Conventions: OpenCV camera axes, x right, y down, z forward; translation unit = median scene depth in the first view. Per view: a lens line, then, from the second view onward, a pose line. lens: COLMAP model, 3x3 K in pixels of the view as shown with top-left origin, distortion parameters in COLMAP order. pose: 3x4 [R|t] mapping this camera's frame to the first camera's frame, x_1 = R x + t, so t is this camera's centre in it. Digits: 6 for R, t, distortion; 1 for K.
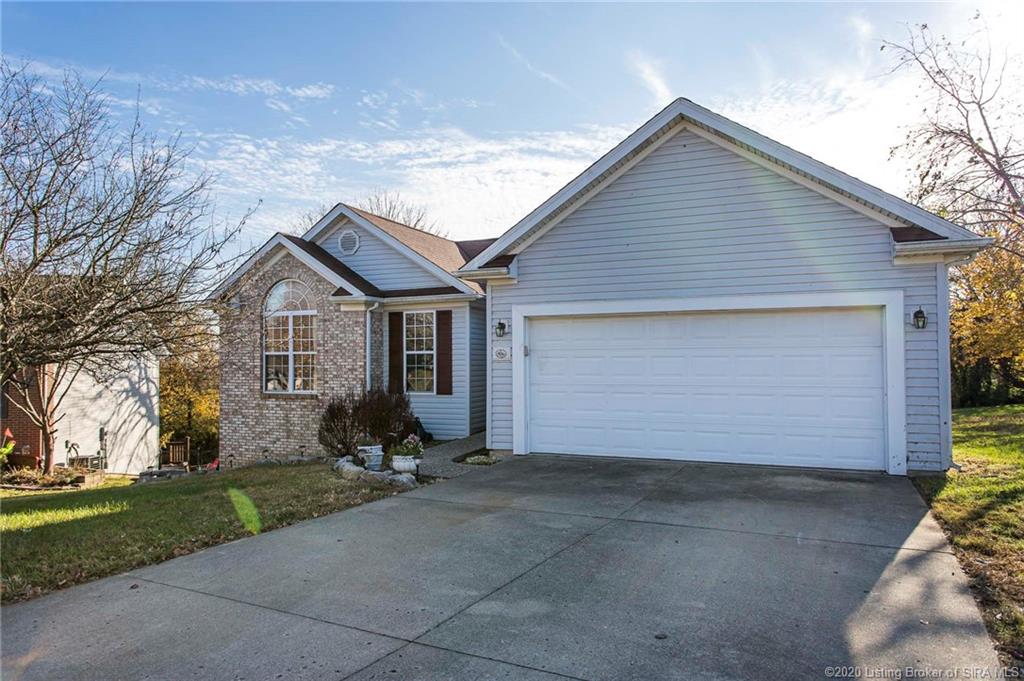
lens RADIAL K [[655.3, 0, 507.9], [0, 655.3, 341.6], [0, 0, 1]] dist [0.007256, 0.001450]
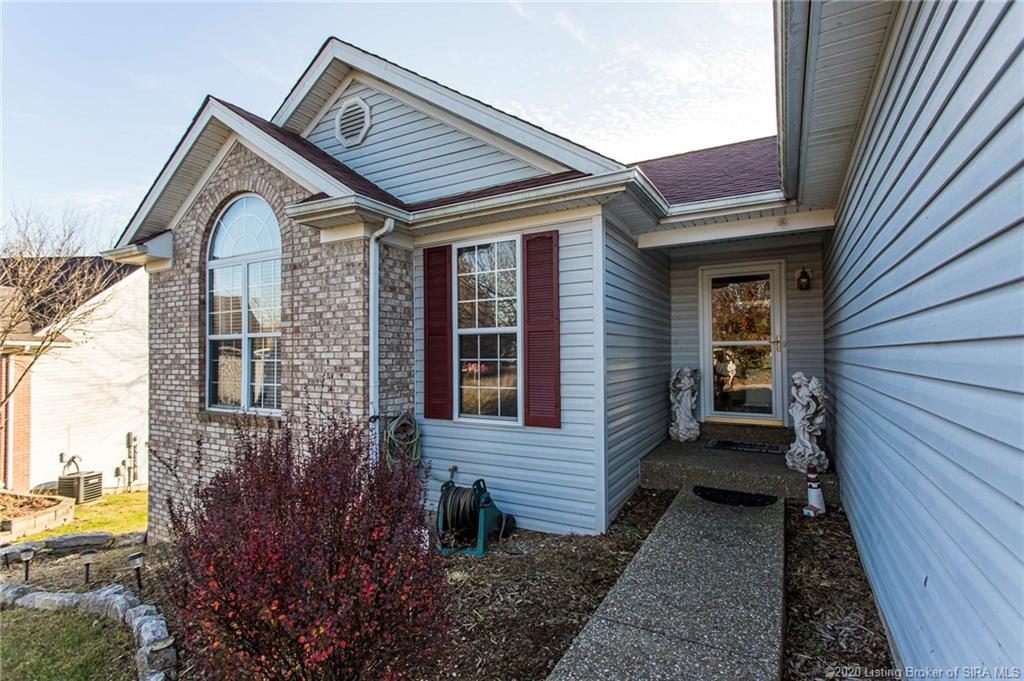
lens RADIAL K [[487.6, 0, 511.0], [0, 487.6, 343.0], [0, 0, 1]] dist [0.009500, 0.002356]
pose [[0.992468, -0.006766, -0.122317, -0.076920], [0.007640, 0.999948, 0.006681, 0.023368], [0.122266, -0.007565, 0.992469, 0.671405]]
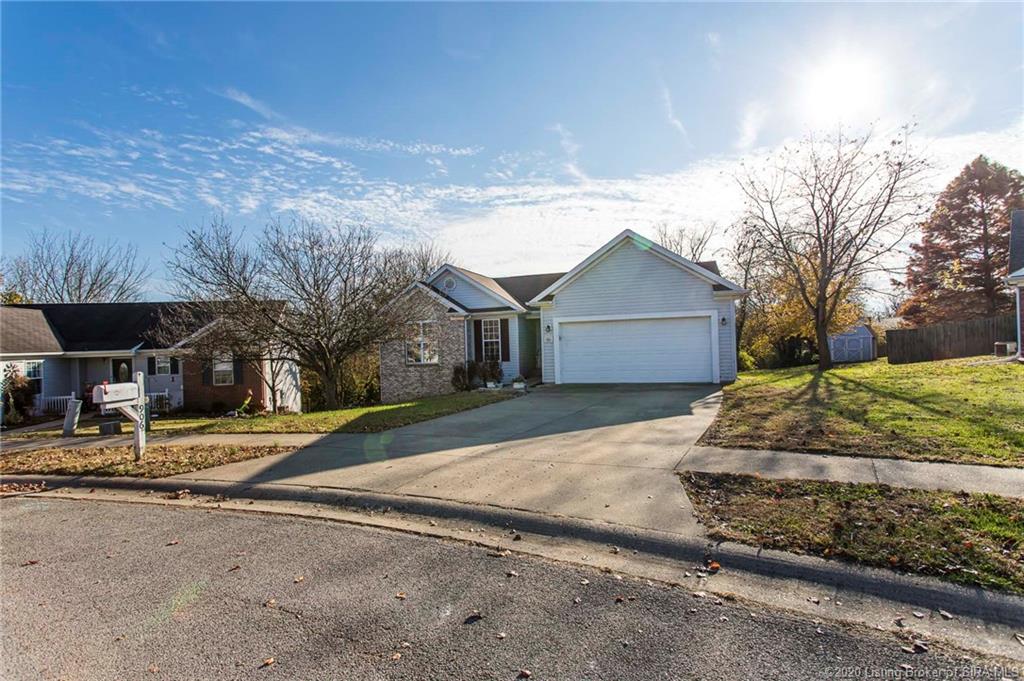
lens RADIAL K [[487.6, 0, 512.1], [0, 487.6, 344.5], [0, 0, 1]] dist [0.009500, 0.002356]
pose [[0.996830, -0.026049, 0.075175, -0.184303], [0.024219, 0.999390, 0.025151, -0.006451], [-0.075785, -0.023251, 0.996853, -0.456666]]
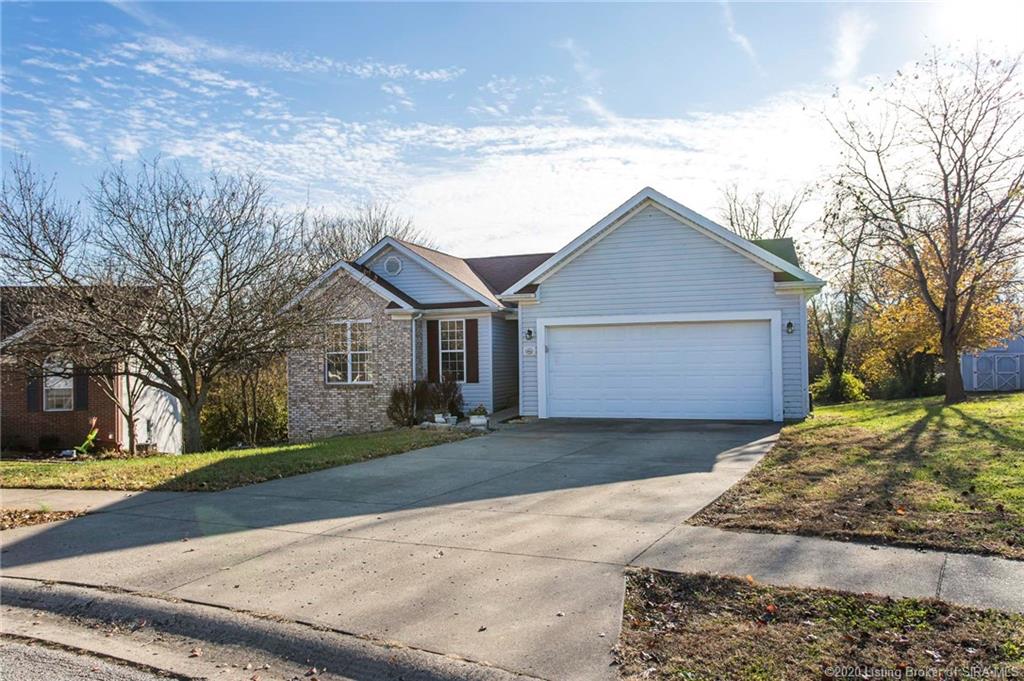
lens RADIAL K [[711.8, 0, 509.7], [0, 711.8, 338.1], [0, 0, 1]] dist [0.016762, -0.008503]
pose [[0.997856, -0.008288, 0.064925, -0.113497], [0.008448, 0.999962, -0.002180, -0.005513], [-0.064905, 0.002723, 0.997888, -0.429602]]
